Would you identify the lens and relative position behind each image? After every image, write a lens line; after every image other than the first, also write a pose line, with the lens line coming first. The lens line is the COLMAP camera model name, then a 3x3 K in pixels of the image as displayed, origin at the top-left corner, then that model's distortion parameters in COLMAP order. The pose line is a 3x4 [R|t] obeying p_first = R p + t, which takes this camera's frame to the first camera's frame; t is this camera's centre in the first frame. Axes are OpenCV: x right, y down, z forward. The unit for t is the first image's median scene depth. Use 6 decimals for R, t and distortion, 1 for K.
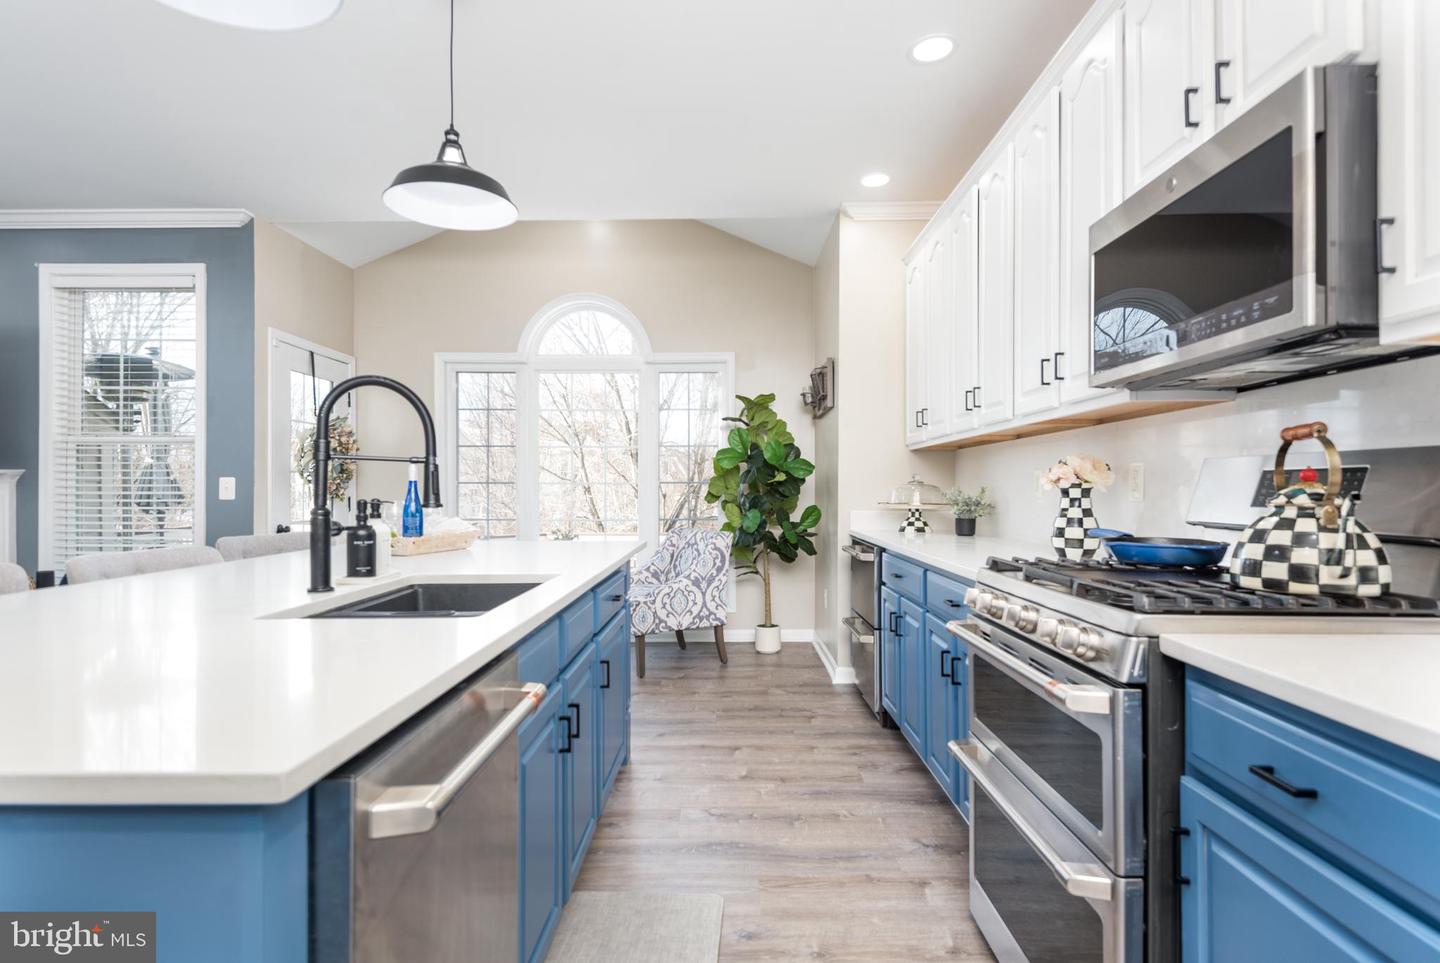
lens RADIAL K [[745.7, 0, 718.4], [0, 745.7, 494.2], [0, 0, 1]] dist [-0.000203, -0.000139]
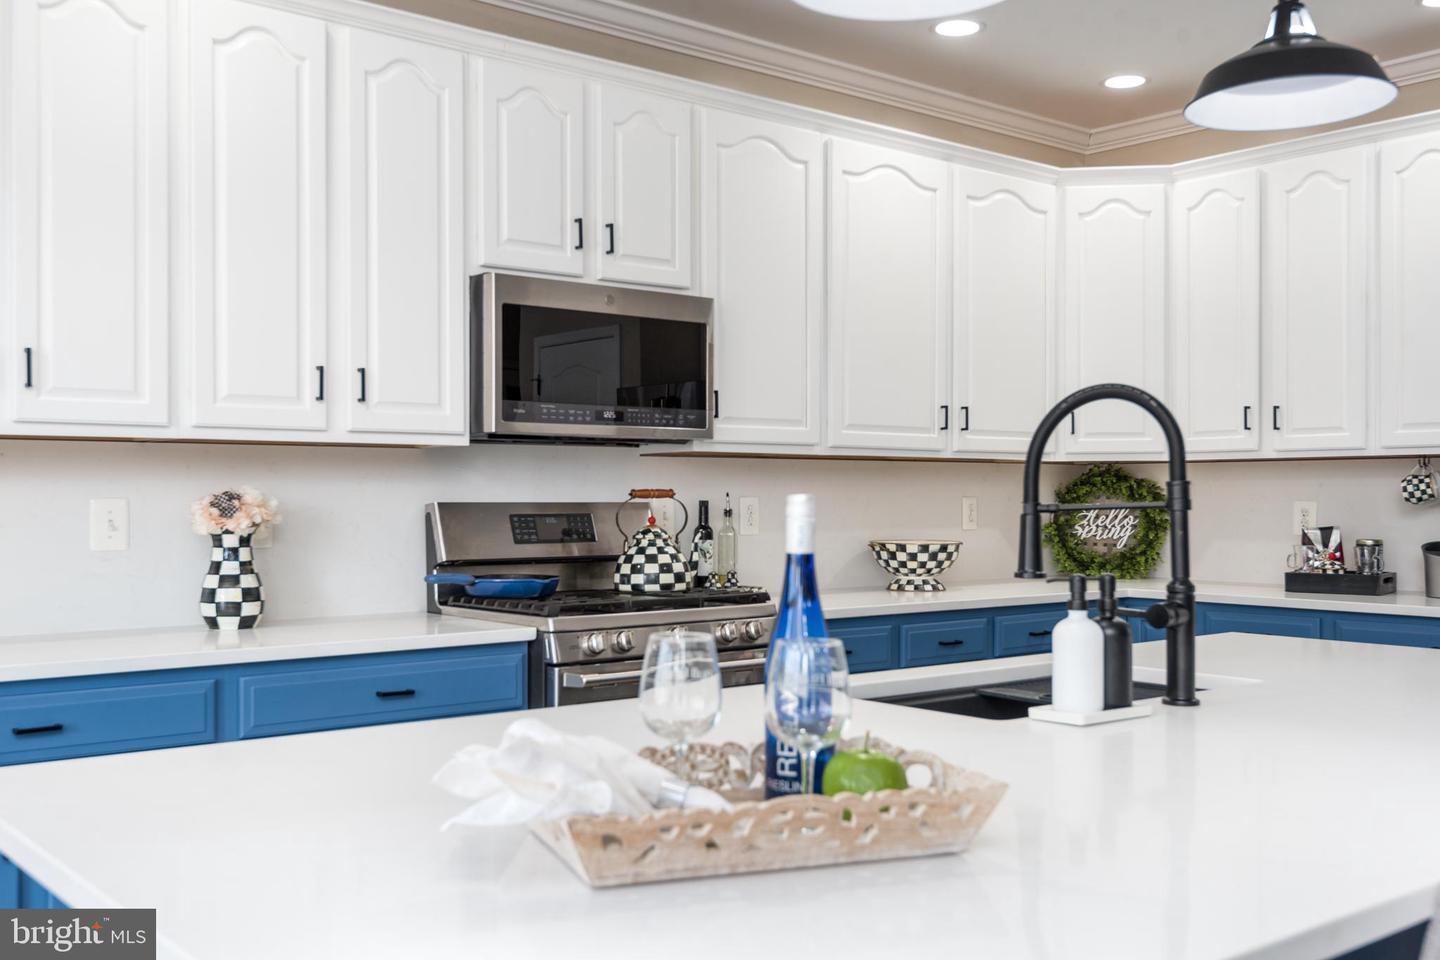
lens RADIAL K [[1437.3, 0, 720.0], [0, 1437.3, 480.0], [0, 0, 1]] dist [-0.000435, -0.006653]
pose [[-0.656912, 0.010742, 0.753891, -0.745457], [0.006867, 0.999942, -0.008265, -0.037447], [-0.753936, -0.000253, -0.656948, 1.305424]]
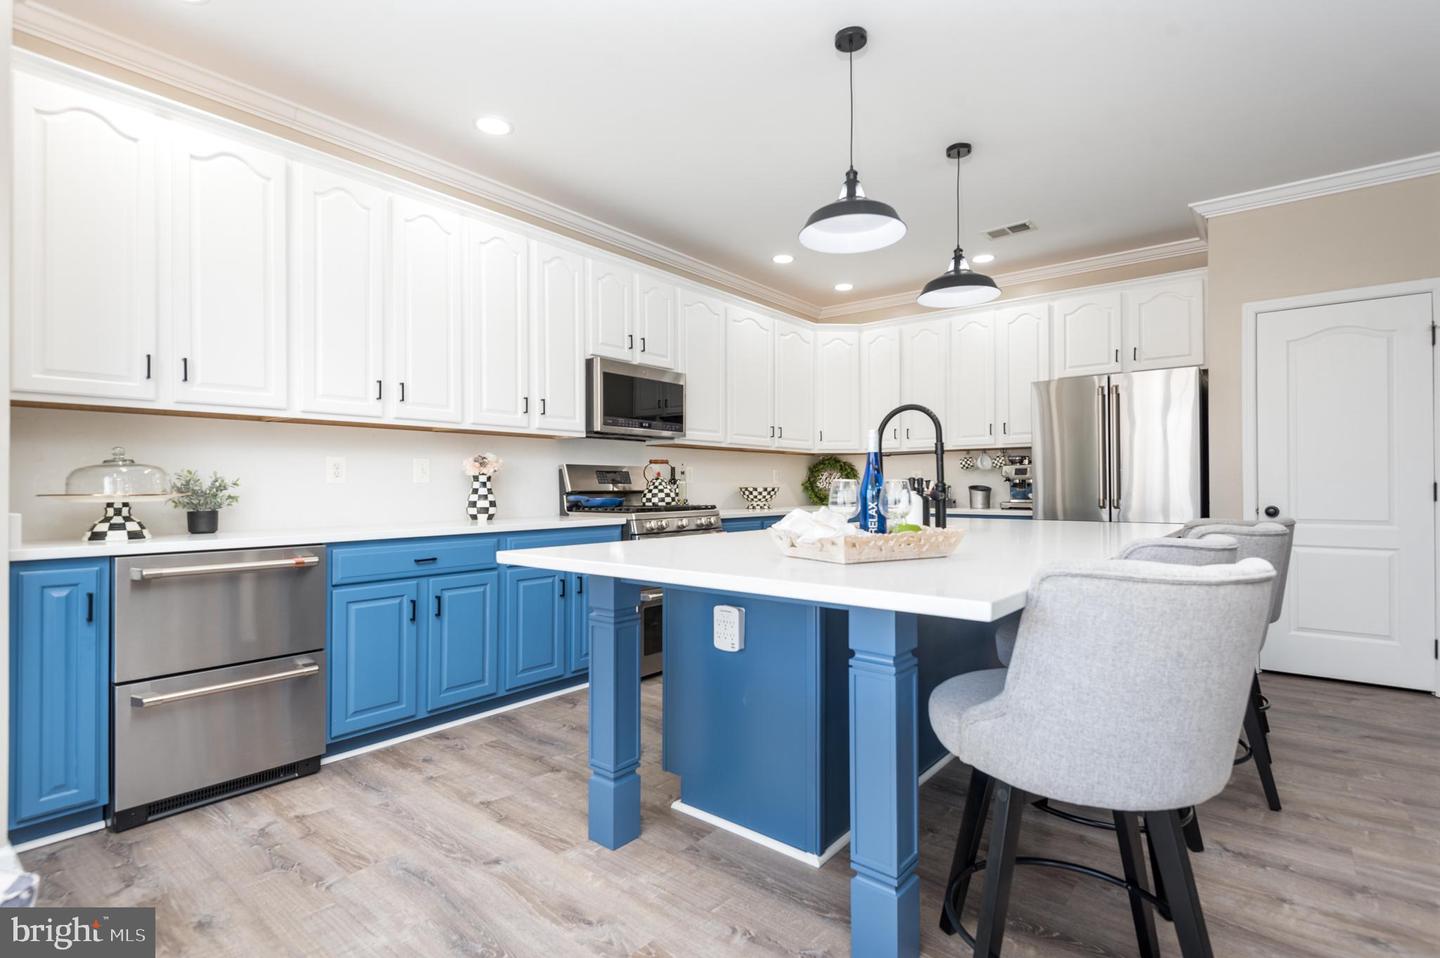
lens RADIAL K [[697.1, 0, 731.1], [0, 697.1, 478.0], [0, 0, 1]] dist [0.000698, -0.000227]
pose [[-0.795273, 0.009335, 0.606179, -0.674716], [0.008356, 0.999955, -0.004436, 0.007151], [-0.606193, 0.001538, -0.795316, 1.533834]]
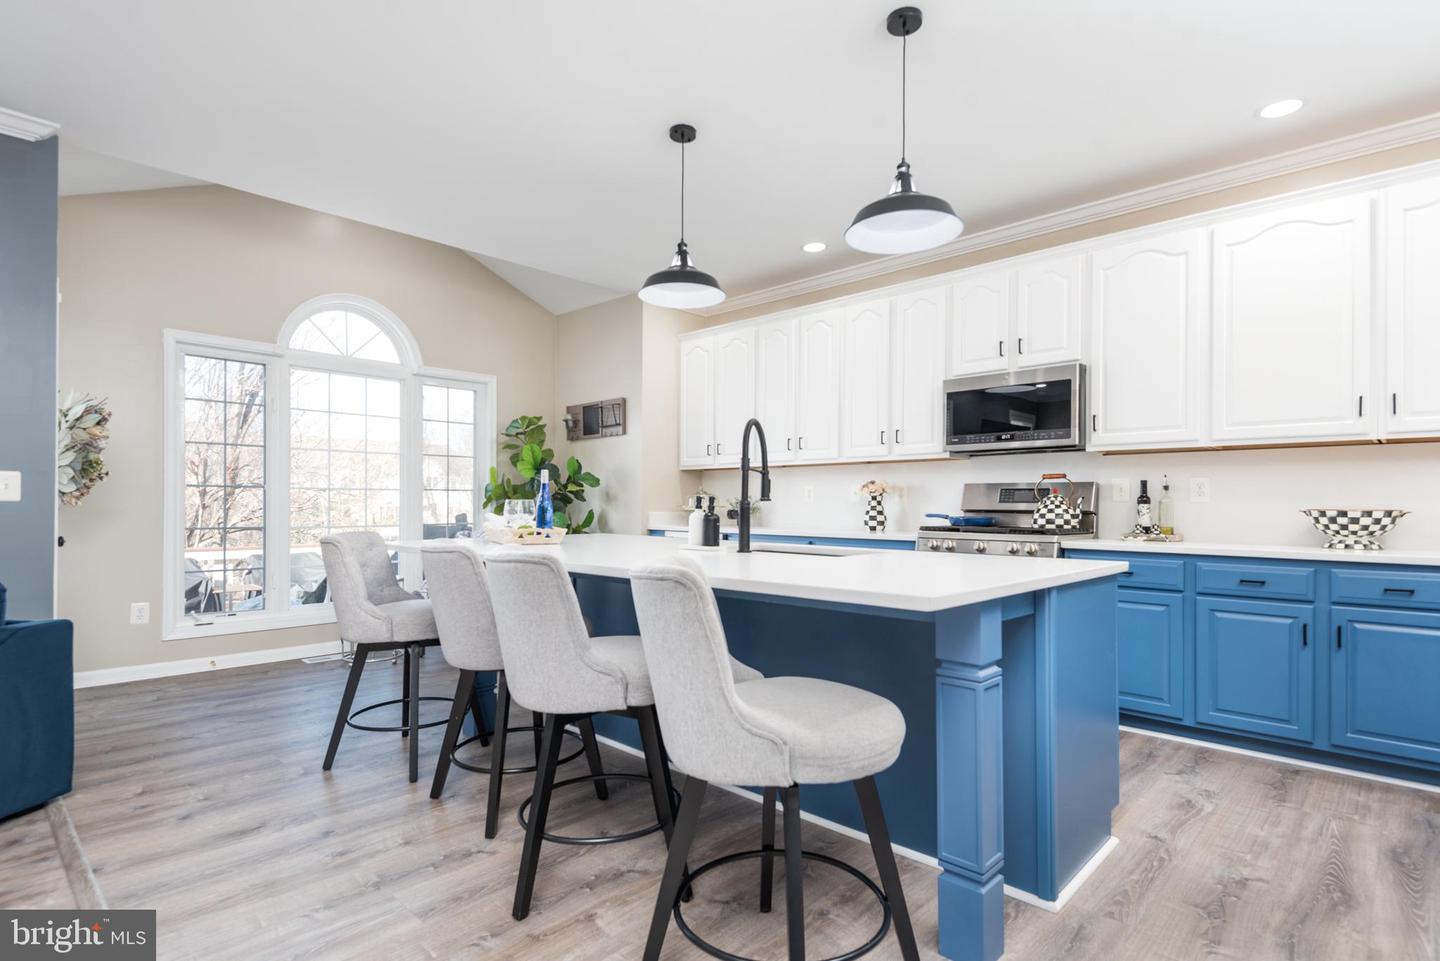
lens RADIAL K [[738.8, 0, 715.7], [0, 738.8, 499.0], [0, 0, 1]] dist [0.014330, -0.000007]
pose [[0.678014, 0.007634, 0.735009, -1.046413], [0.001131, 0.999934, -0.011429, 0.019986], [-0.735048, 0.008580, 0.677961, -0.023219]]
